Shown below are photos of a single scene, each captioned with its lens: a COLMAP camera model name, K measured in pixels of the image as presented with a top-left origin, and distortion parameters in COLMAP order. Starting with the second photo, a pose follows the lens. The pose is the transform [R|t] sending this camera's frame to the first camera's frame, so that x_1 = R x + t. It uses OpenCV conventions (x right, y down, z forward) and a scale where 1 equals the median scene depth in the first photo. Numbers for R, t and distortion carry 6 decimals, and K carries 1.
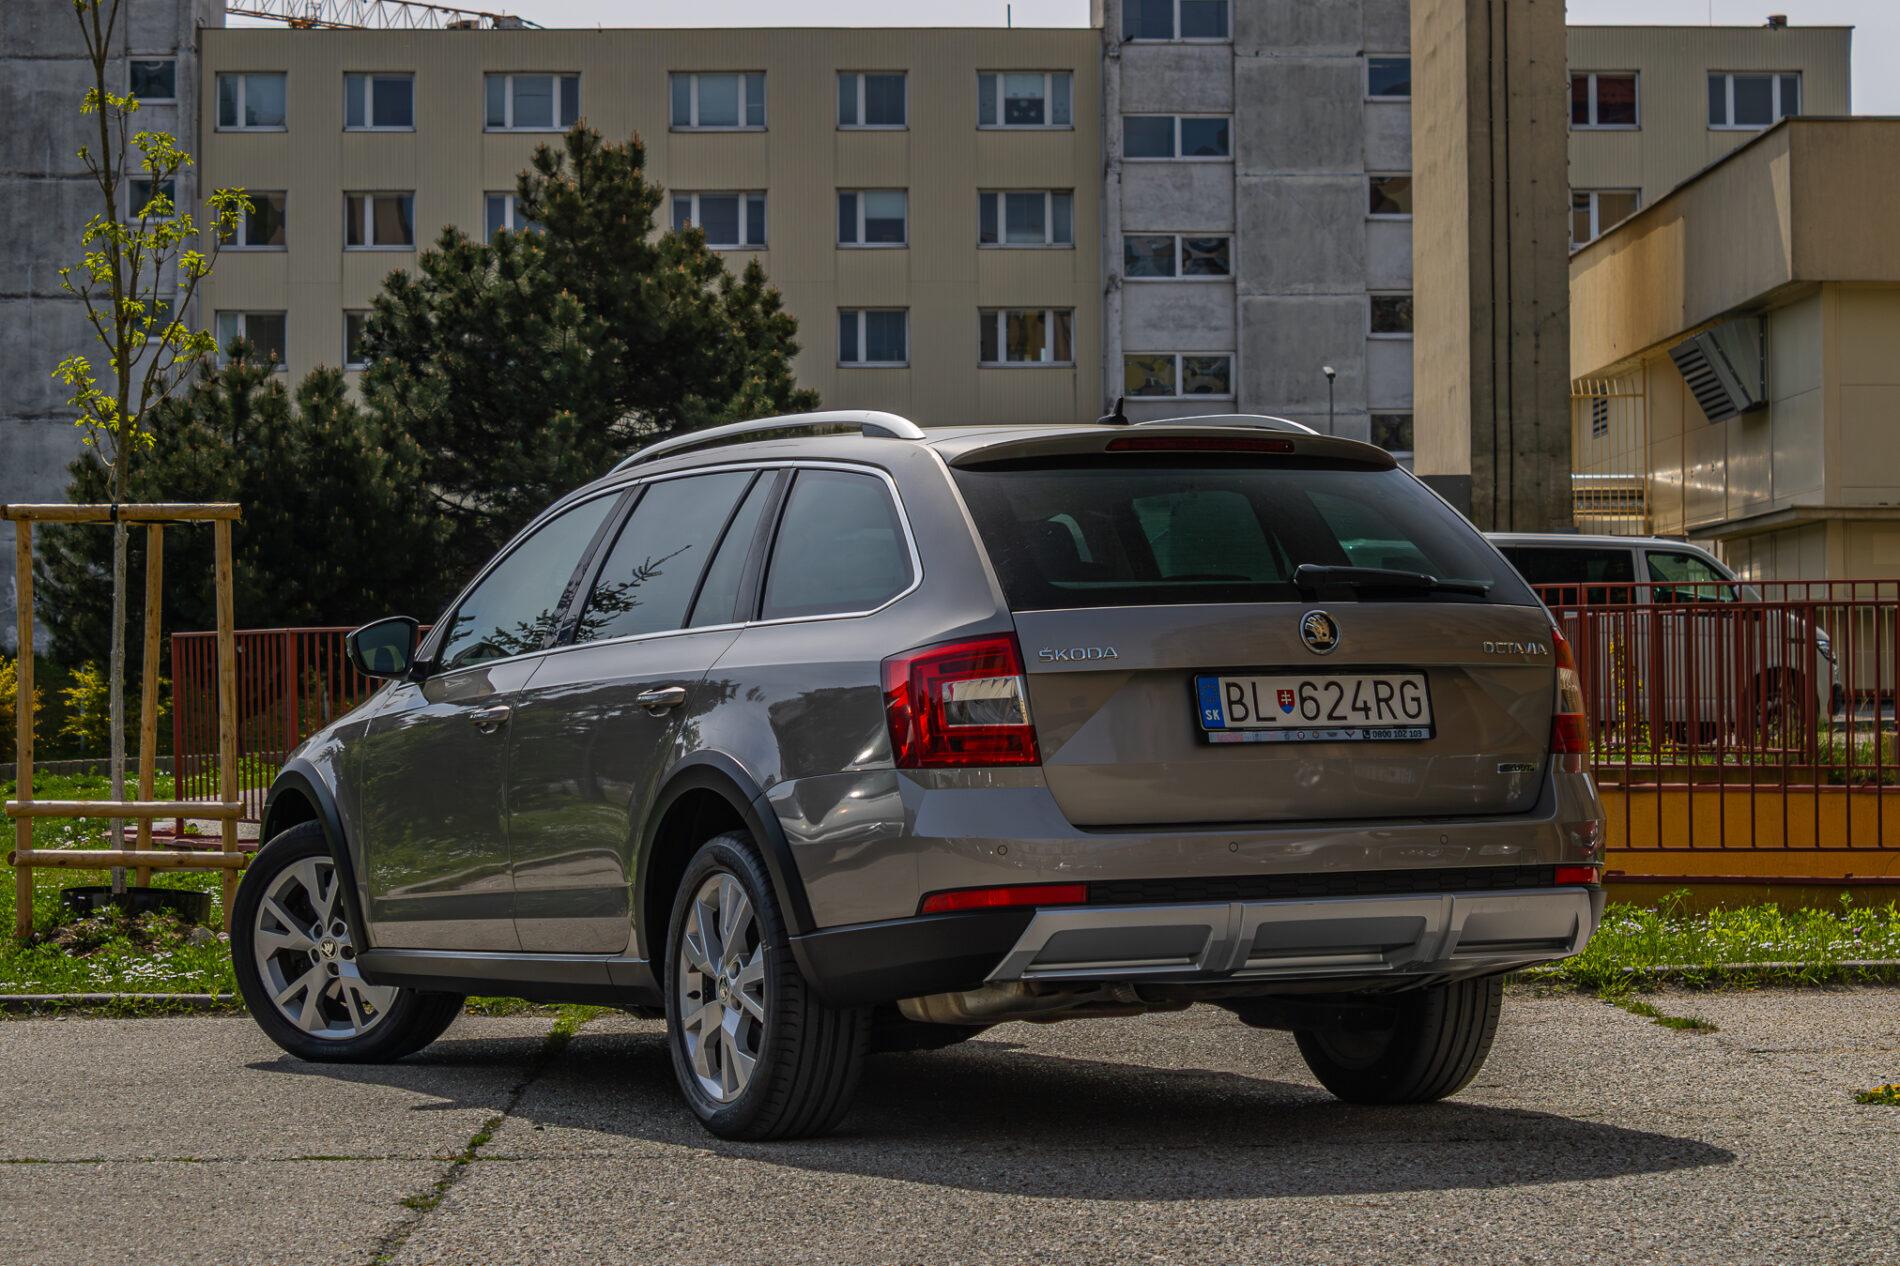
lens RADIAL K [[5748.2, 0, 1011.9], [0, 5748.2, 627.2], [0, 0, 1]] dist [-0.078982, -0.719517]
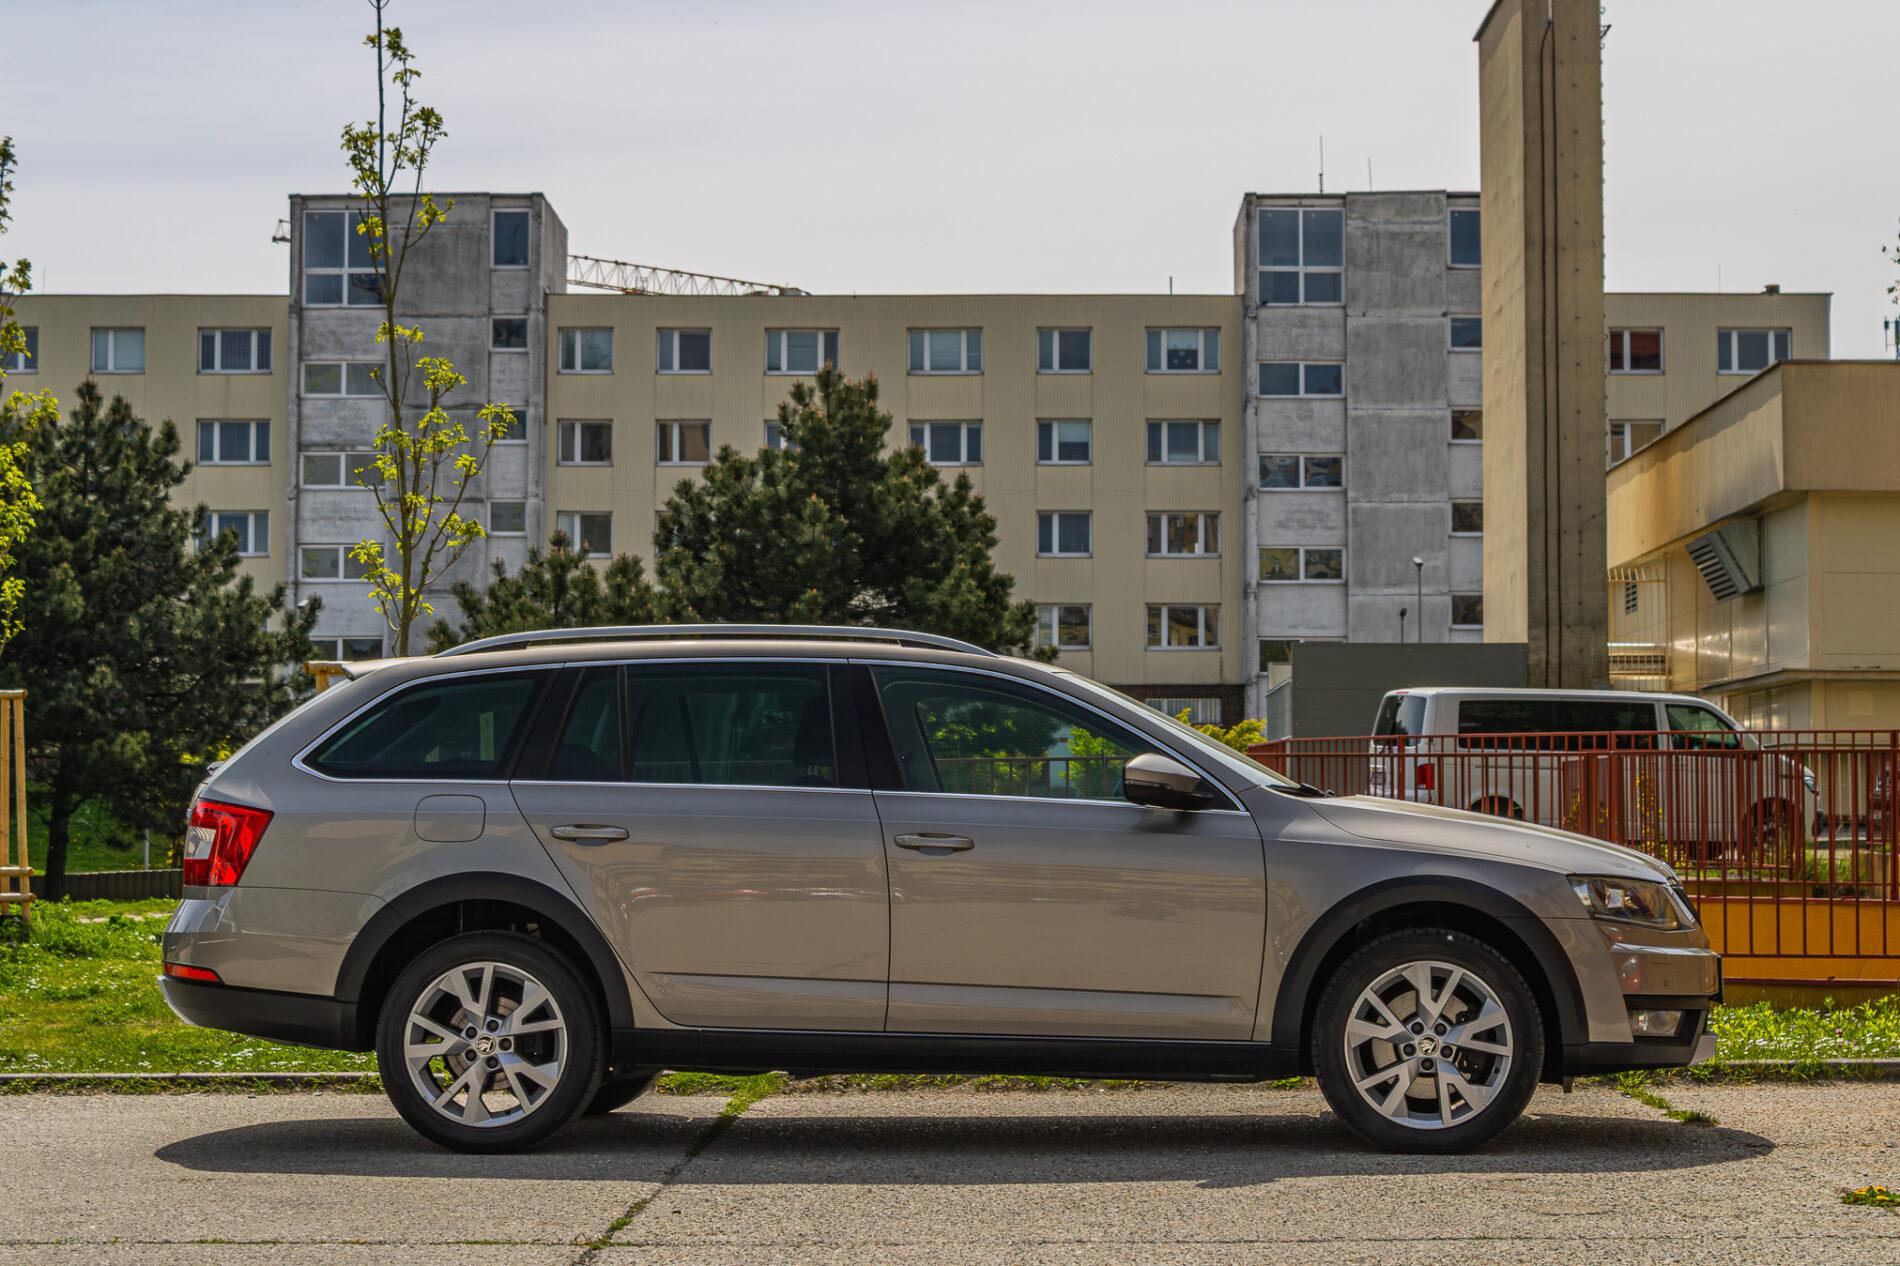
lens RADIAL K [[4153.2, 0, 976.0], [0, 4153.2, 632.0], [0, 0, 1]] dist [-0.023810, -0.424433]
pose [[0.998371, 0.004673, -0.056871, 0.010553], [-0.006298, 0.999576, -0.028423, -0.002164], [0.056715, 0.028735, 0.997977, 0.079754]]
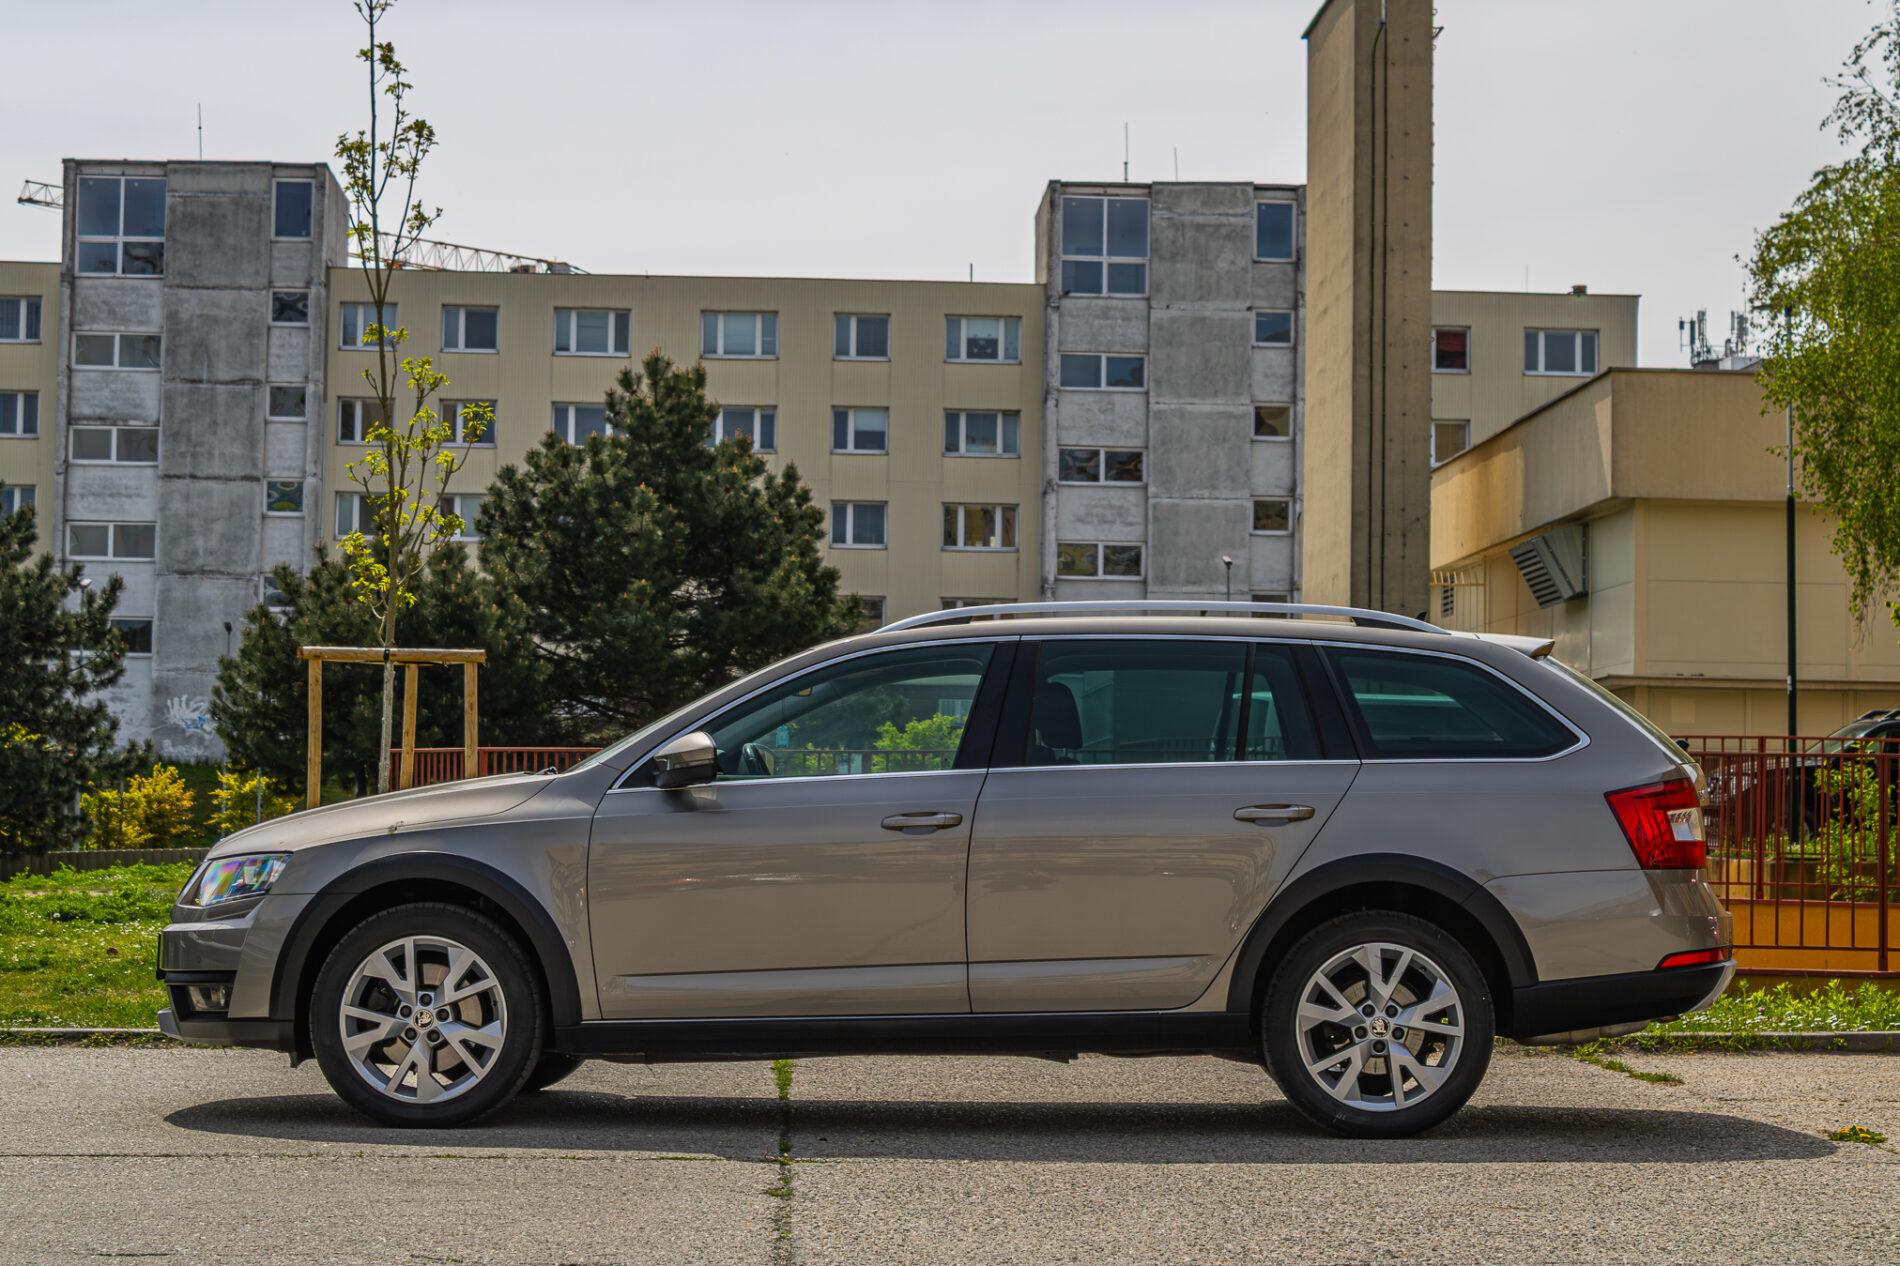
lens RADIAL K [[4673.9, 0, 847.7], [0, 4673.9, 629.4], [0, 0, 1]] dist [-0.036424, -0.695099]
pose [[0.999730, 0.021670, 0.008343, -0.039701], [-0.021438, 0.999407, -0.026940, 0.000146], [-0.008922, 0.026754, 0.999602, -0.027277]]
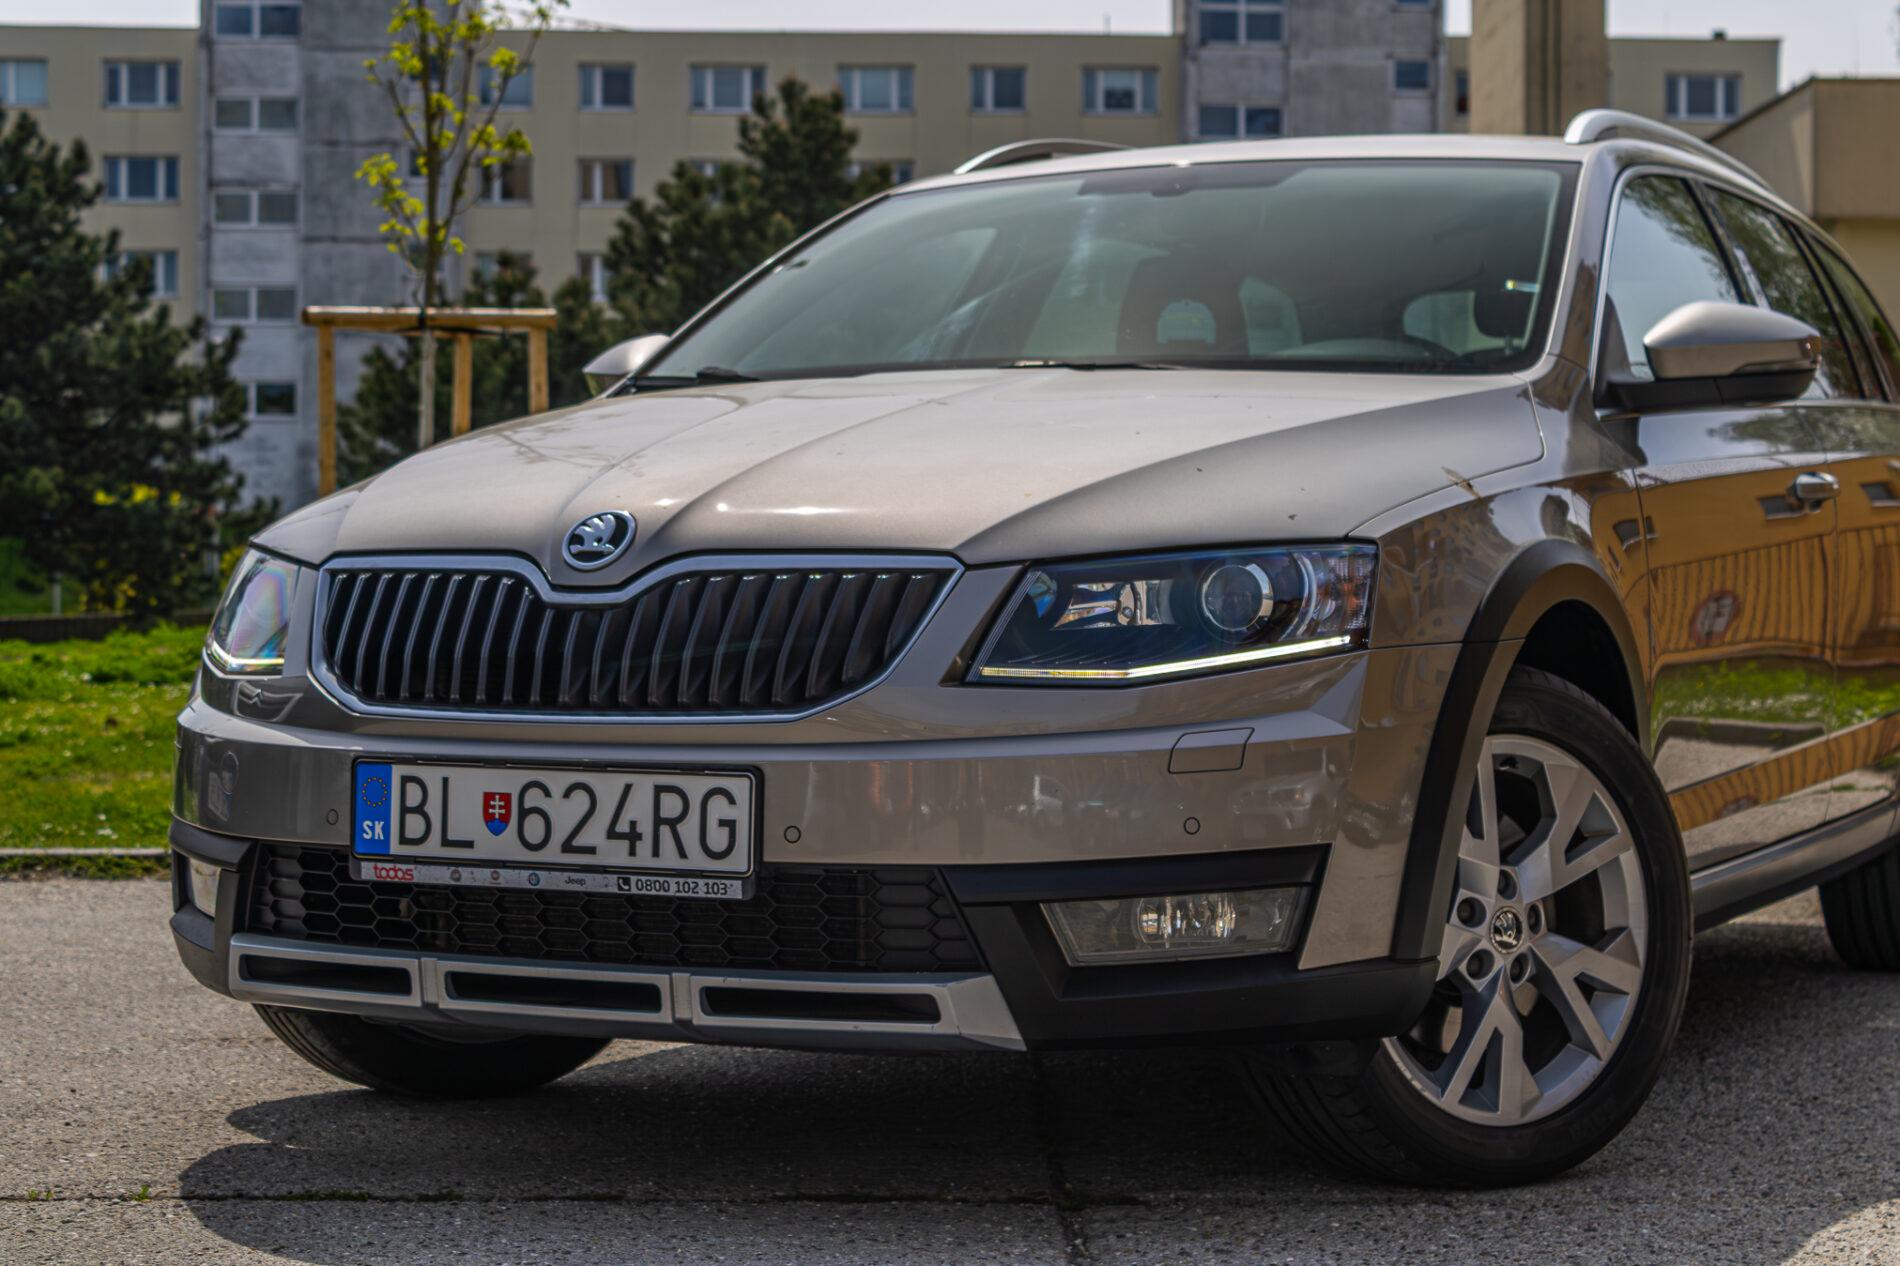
lens RADIAL K [[3444.0, 0, 845.8], [0, 3444.0, 717.5], [0, 0, 1]] dist [-0.051850, -0.070923]
pose [[0.999750, 0.011971, -0.018873, -0.048059], [-0.011047, 0.998770, 0.048344, 0.010963], [0.019428, -0.048123, 0.998652, 0.276170]]
